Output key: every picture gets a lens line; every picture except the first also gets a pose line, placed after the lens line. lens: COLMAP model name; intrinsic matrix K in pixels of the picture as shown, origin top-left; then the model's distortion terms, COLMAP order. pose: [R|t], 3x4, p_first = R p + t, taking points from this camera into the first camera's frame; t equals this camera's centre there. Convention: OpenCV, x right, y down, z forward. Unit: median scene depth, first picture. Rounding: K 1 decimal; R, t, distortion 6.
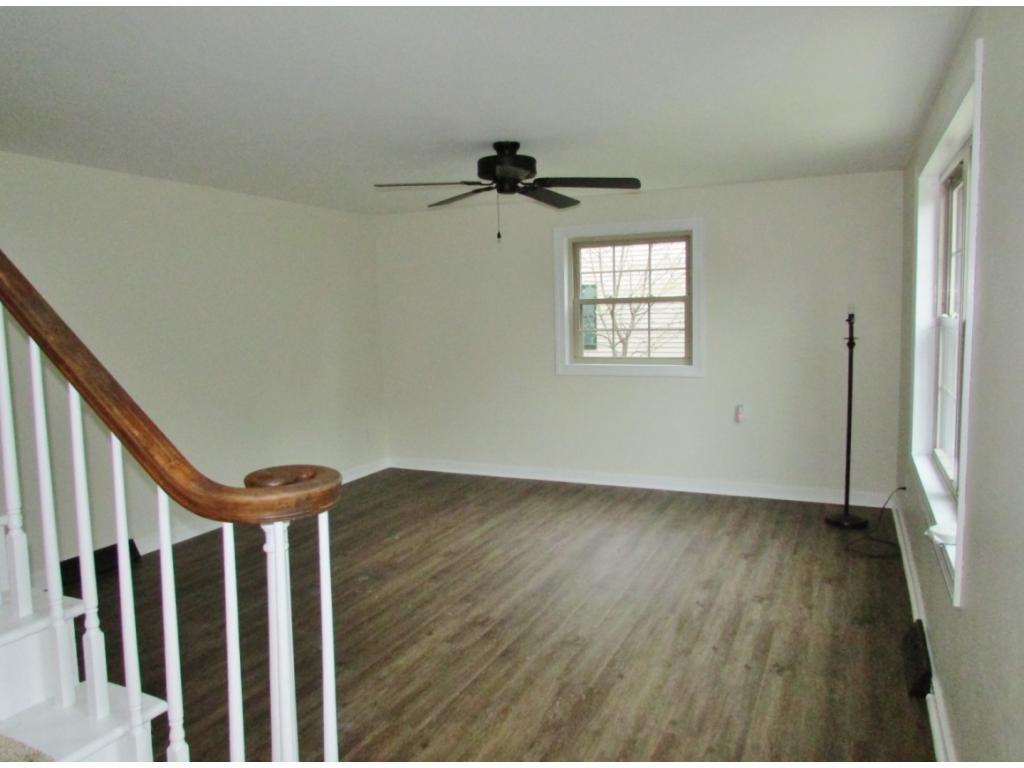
lens RADIAL K [[737.7, 0, 512.0], [0, 737.7, 384.0], [0, 0, 1]] dist [0.001702, 0.002291]
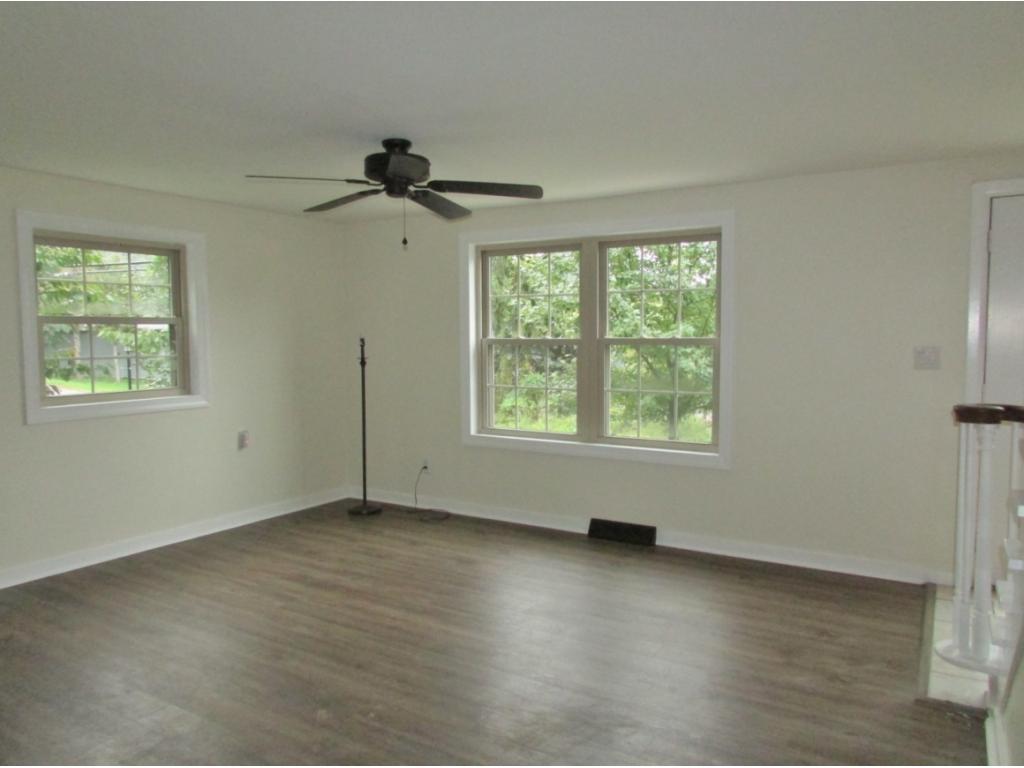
lens RADIAL K [[737.7, 0, 512.0], [0, 737.7, 384.0], [0, 0, 1]] dist [0.001702, 0.002291]
pose [[0.116621, -0.043782, 0.992211, -0.814520], [0.097547, 0.994702, 0.032426, -0.039914], [-0.988374, 0.093006, 0.120274, 0.699165]]
